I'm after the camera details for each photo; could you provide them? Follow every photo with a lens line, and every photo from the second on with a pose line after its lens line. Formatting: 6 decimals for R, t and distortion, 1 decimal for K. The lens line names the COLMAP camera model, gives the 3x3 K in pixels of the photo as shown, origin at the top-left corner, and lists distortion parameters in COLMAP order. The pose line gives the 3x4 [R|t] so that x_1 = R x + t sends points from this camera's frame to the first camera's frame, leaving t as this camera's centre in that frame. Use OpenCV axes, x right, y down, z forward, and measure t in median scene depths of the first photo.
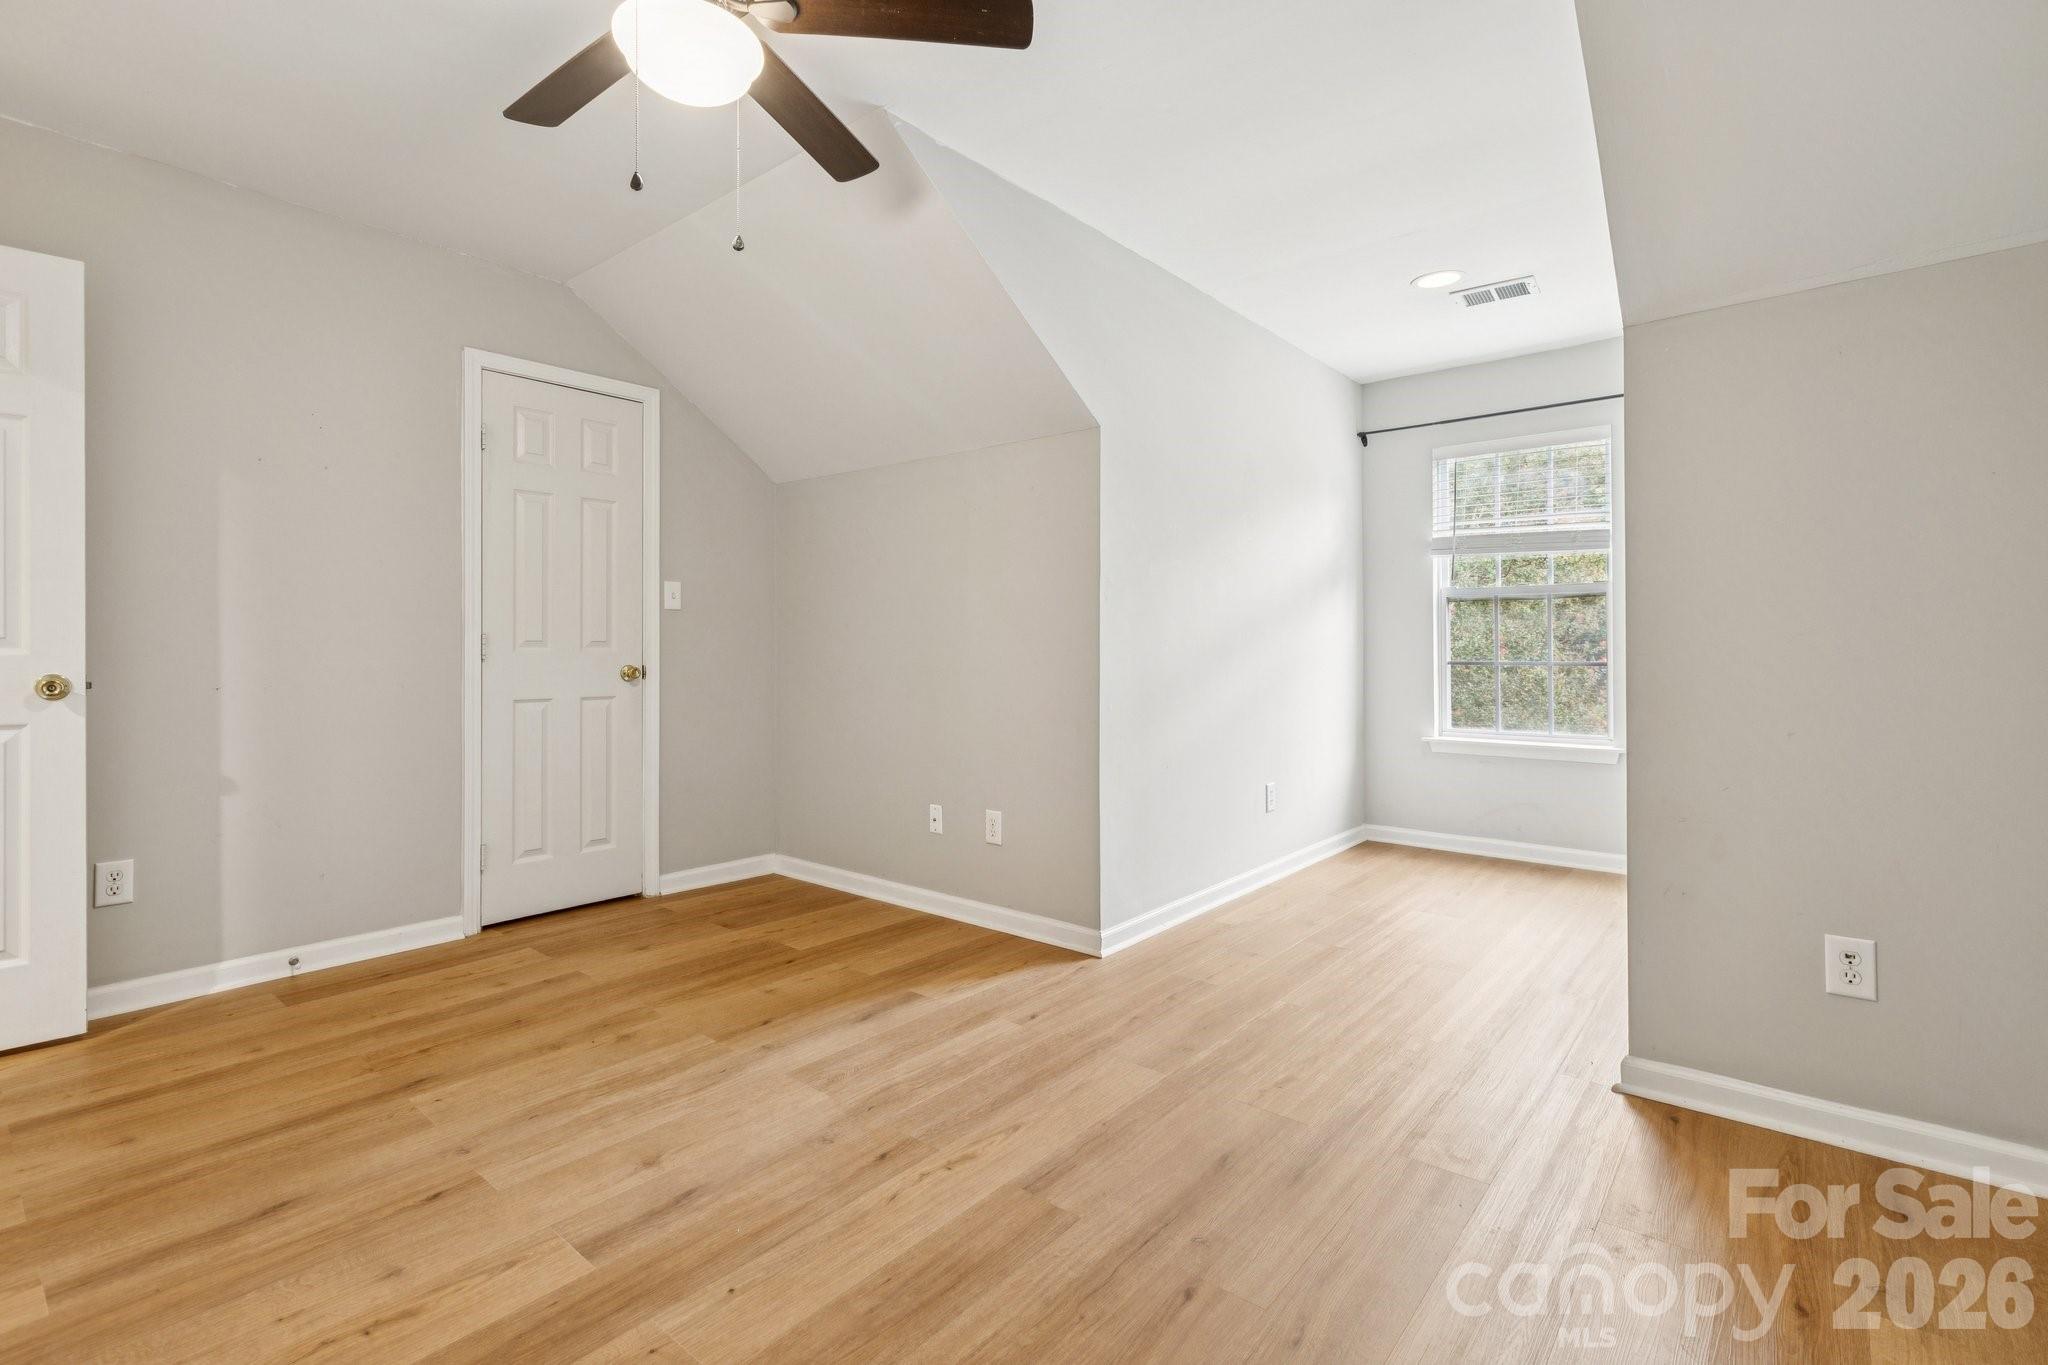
lens RADIAL K [[920.6, 0, 1024.8], [0, 920.6, 647.8], [0, 0, 1]] dist [0.000725, -0.000855]
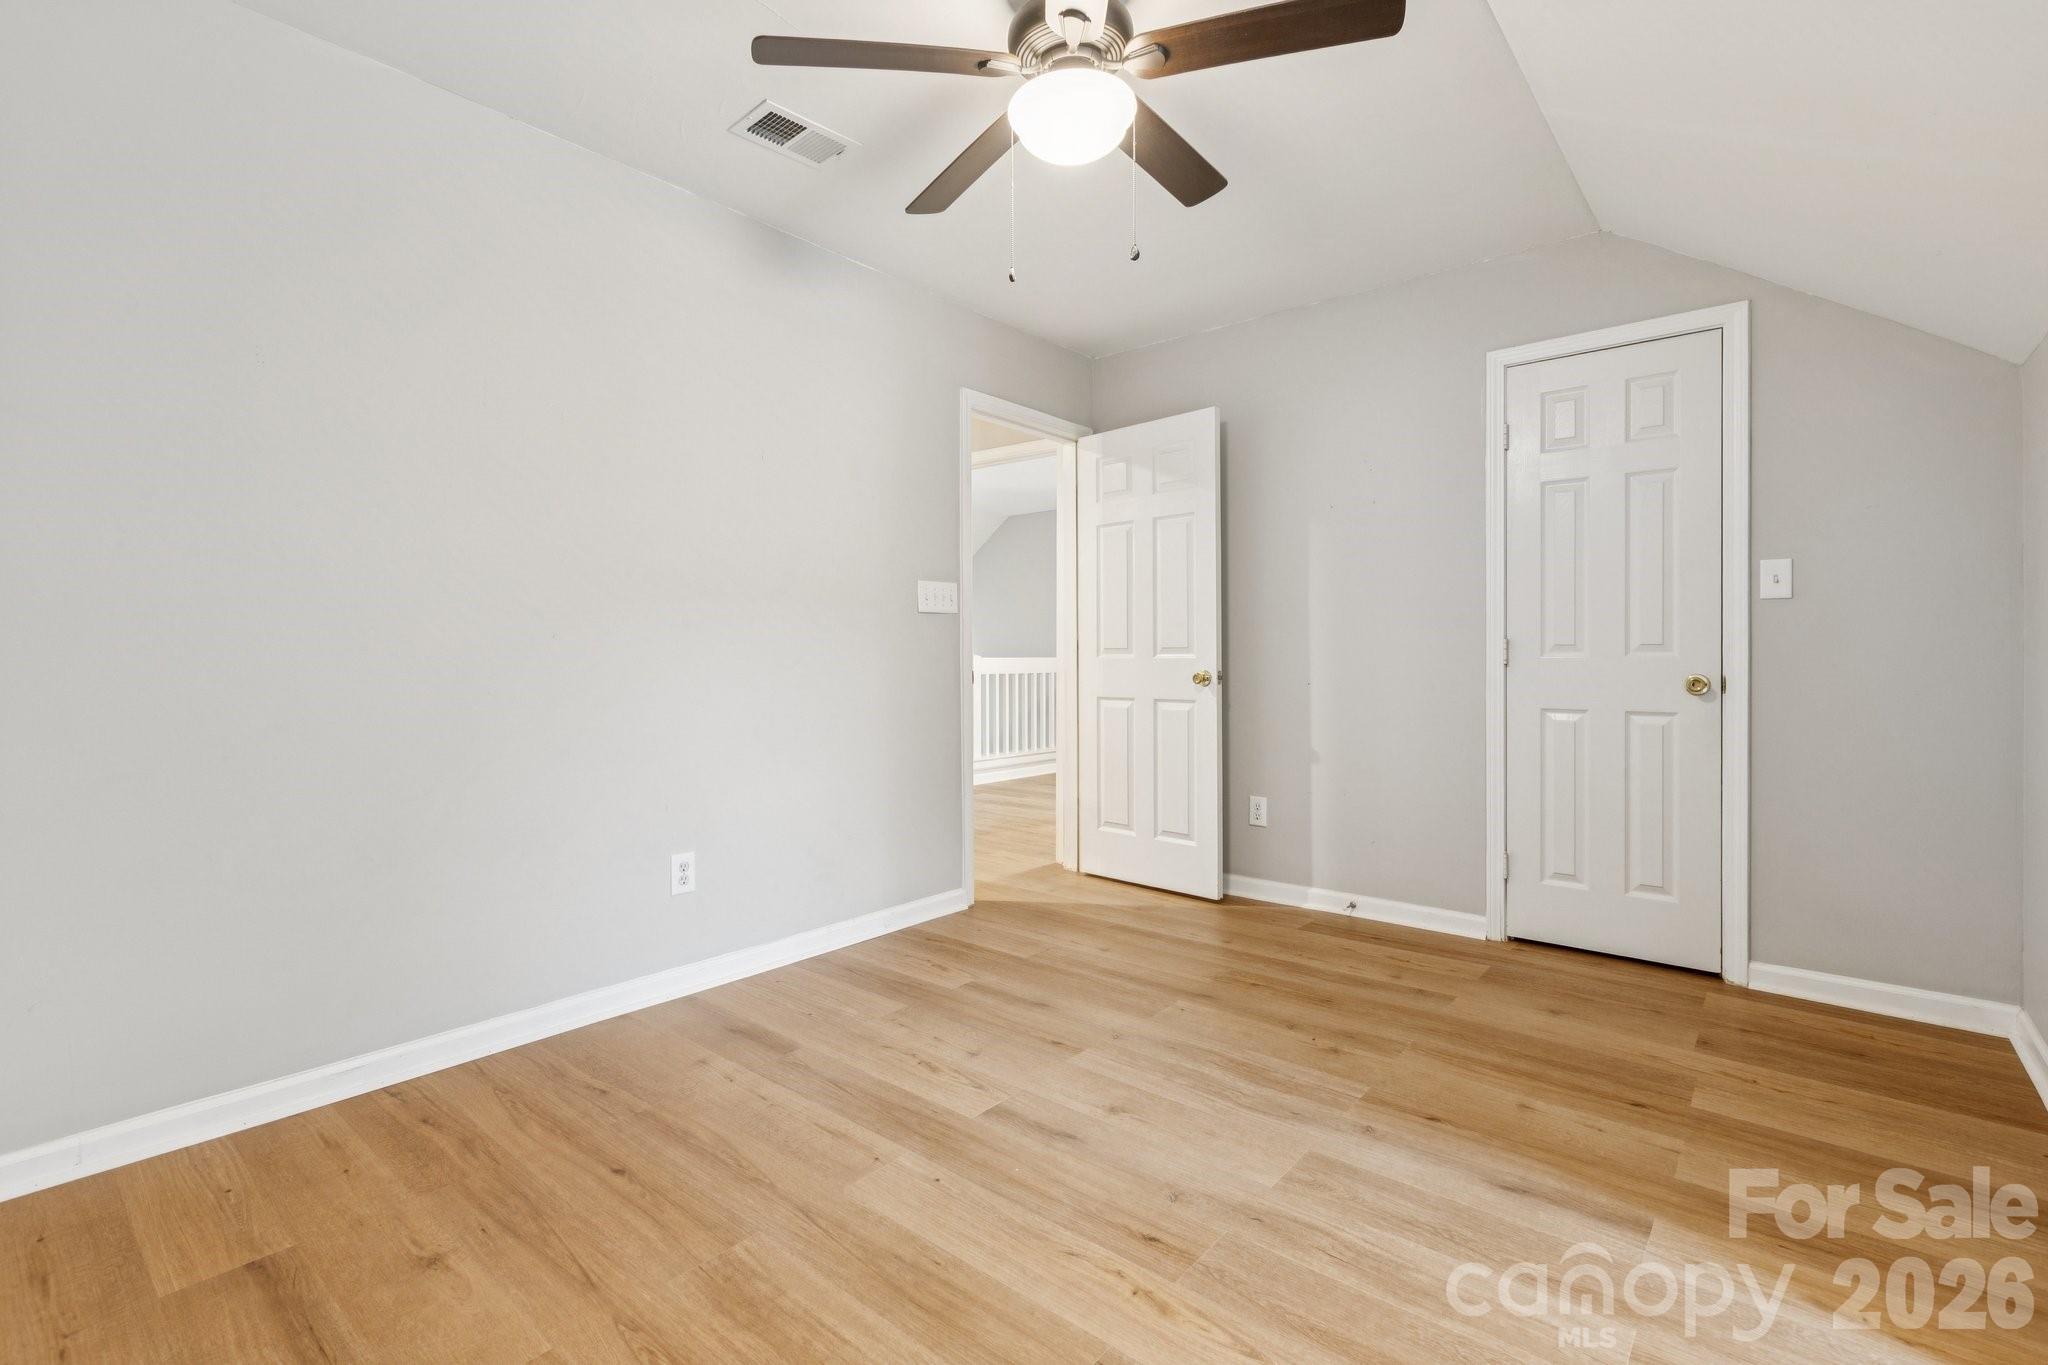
lens RADIAL K [[920.6, 0, 1025.4], [0, 920.6, 666.8], [0, 0, 1]] dist [0.000725, -0.000855]
pose [[0.006445, 0.013261, -0.999891, 0.605159], [0.002476, 0.999909, 0.013277, 0.001070], [0.999976, -0.002561, 0.006411, 0.752096]]
